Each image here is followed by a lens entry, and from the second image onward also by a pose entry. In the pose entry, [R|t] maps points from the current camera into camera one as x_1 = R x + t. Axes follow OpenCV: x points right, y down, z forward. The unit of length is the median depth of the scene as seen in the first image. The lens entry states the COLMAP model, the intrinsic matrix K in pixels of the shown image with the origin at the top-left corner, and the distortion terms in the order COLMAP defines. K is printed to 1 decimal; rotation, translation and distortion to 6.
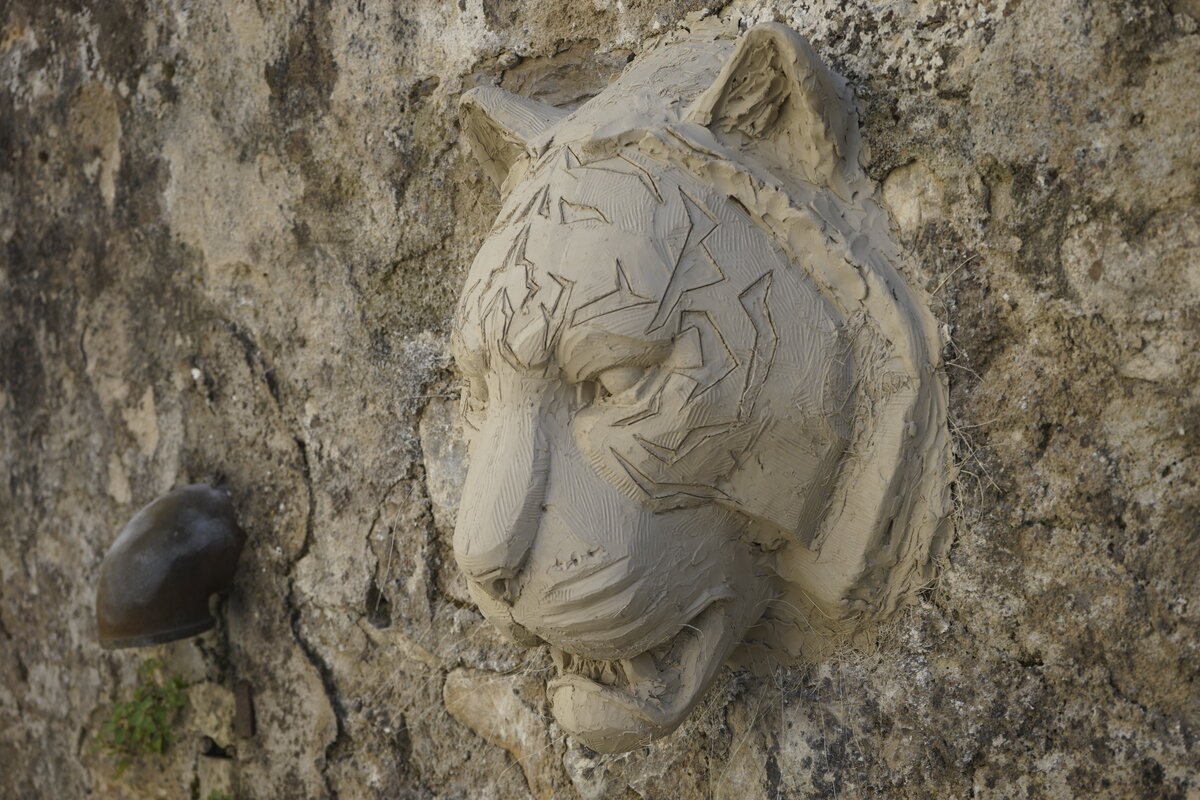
lens RADIAL K [[1898.8, 0, 596.7], [0, 1898.8, 398.5], [0, 0, 1]] dist [-0.005117, 0.011219]
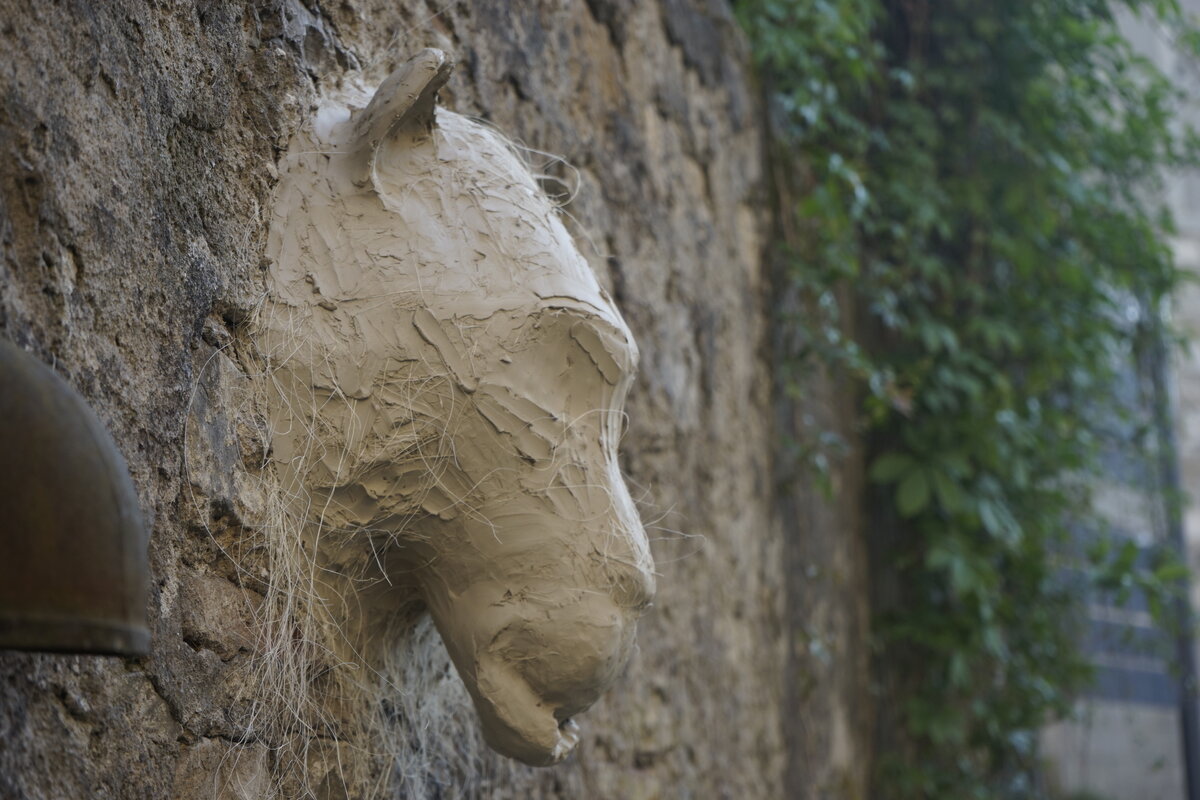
lens RADIAL K [[2420.8, 0, 600.0], [0, 2420.8, 399.8], [0, 0, 1]] dist [-0.008818, -0.087830]
pose [[-0.542226, 0.235434, 0.806574, -1.054365], [0.066165, 0.968925, -0.238342, 0.293367], [-0.837624, -0.075868, -0.540953, 1.661978]]
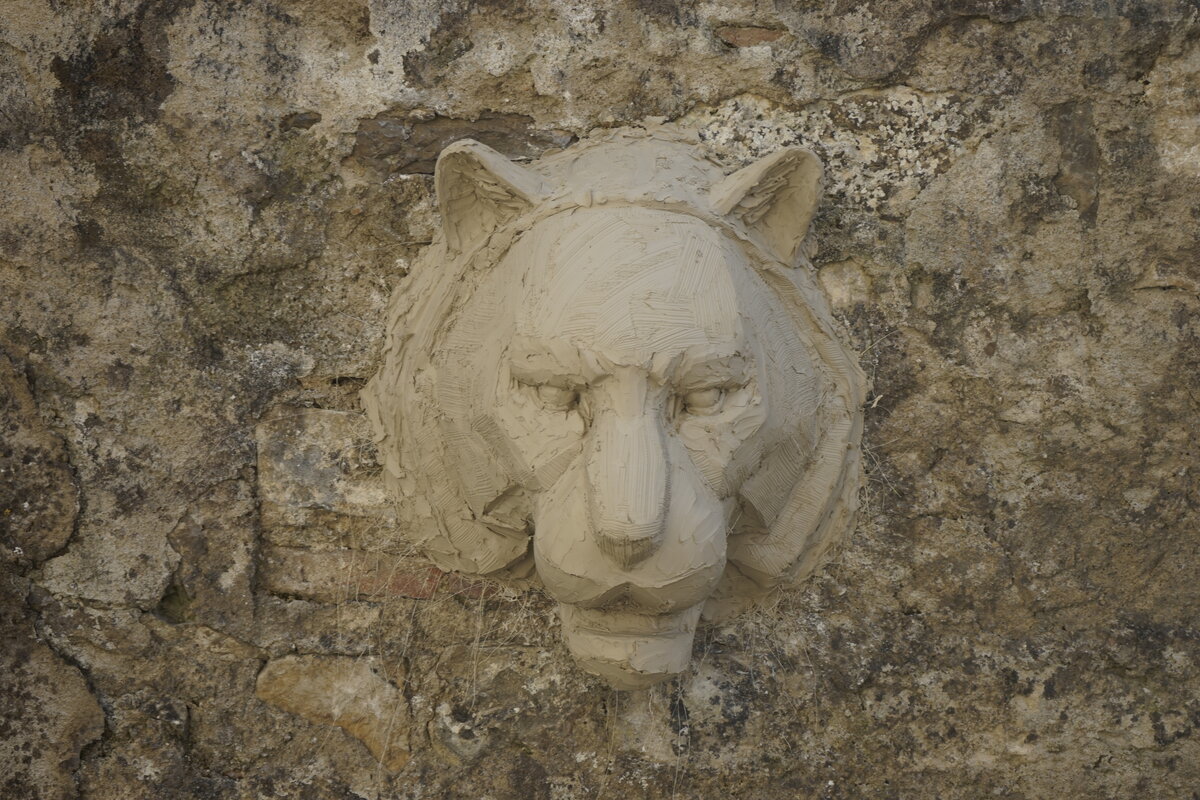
lens RADIAL K [[2503.1, 0, 597.8], [0, 2503.1, 399.5], [0, 0, 1]] dist [-0.065528, 0.301021]
pose [[0.683159, 0.075718, 0.726333, -1.227090], [-0.039664, 0.996989, -0.066627, 0.104197], [-0.729191, 0.016708, 0.684106, -0.127693]]
